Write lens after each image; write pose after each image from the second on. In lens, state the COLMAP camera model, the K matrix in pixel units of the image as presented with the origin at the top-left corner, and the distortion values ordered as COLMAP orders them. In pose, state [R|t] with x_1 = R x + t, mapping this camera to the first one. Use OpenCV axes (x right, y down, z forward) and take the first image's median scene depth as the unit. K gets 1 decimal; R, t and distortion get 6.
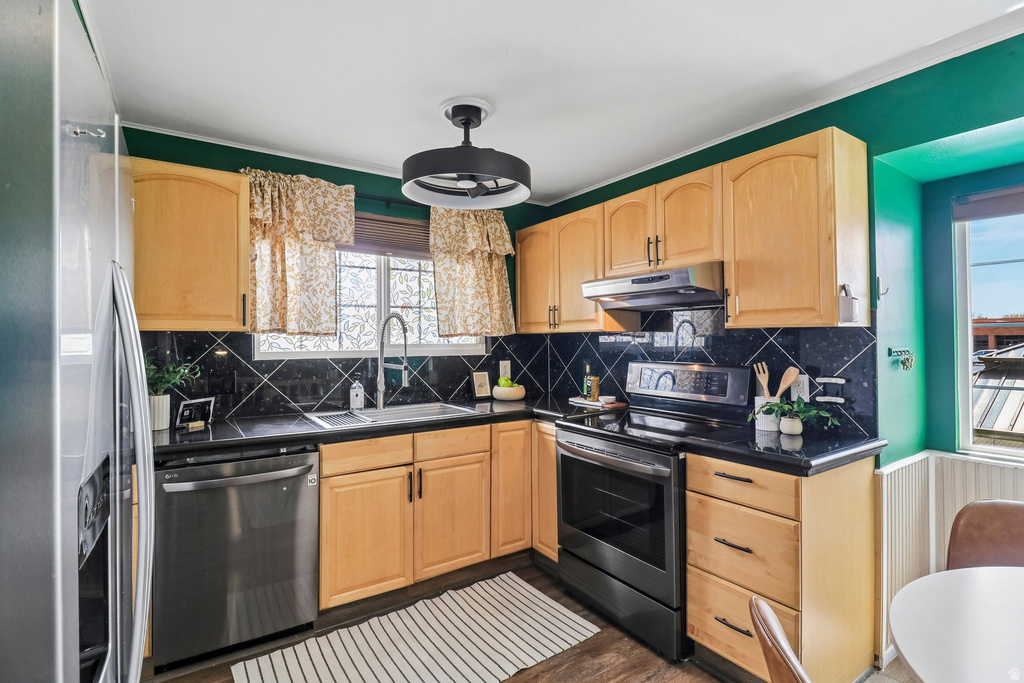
lens RADIAL K [[484.1, 0, 505.0], [0, 484.1, 333.6], [0, 0, 1]] dist [0.002349, -0.013775]
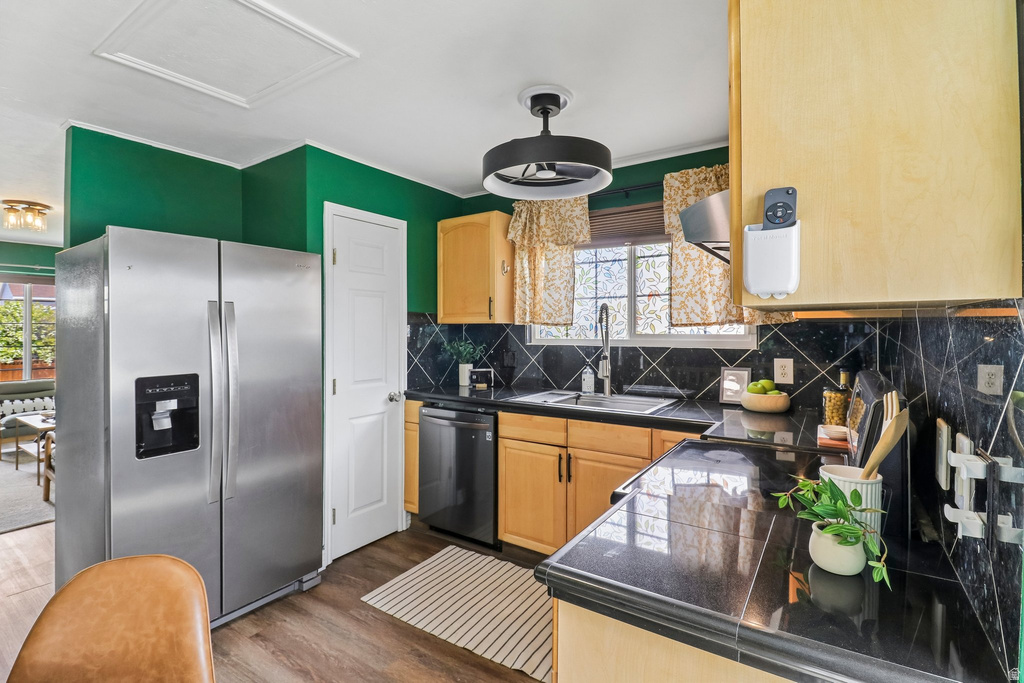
lens RADIAL K [[462.6, 0, 515.0], [0, 462.6, 333.2], [0, 0, 1]] dist [-0.000985, -0.000099]
pose [[0.394725, 0.008521, -0.918760, 0.629916], [0.009782, 0.999861, 0.013475, 0.006281], [0.918747, -0.014307, 0.394587, 0.464533]]
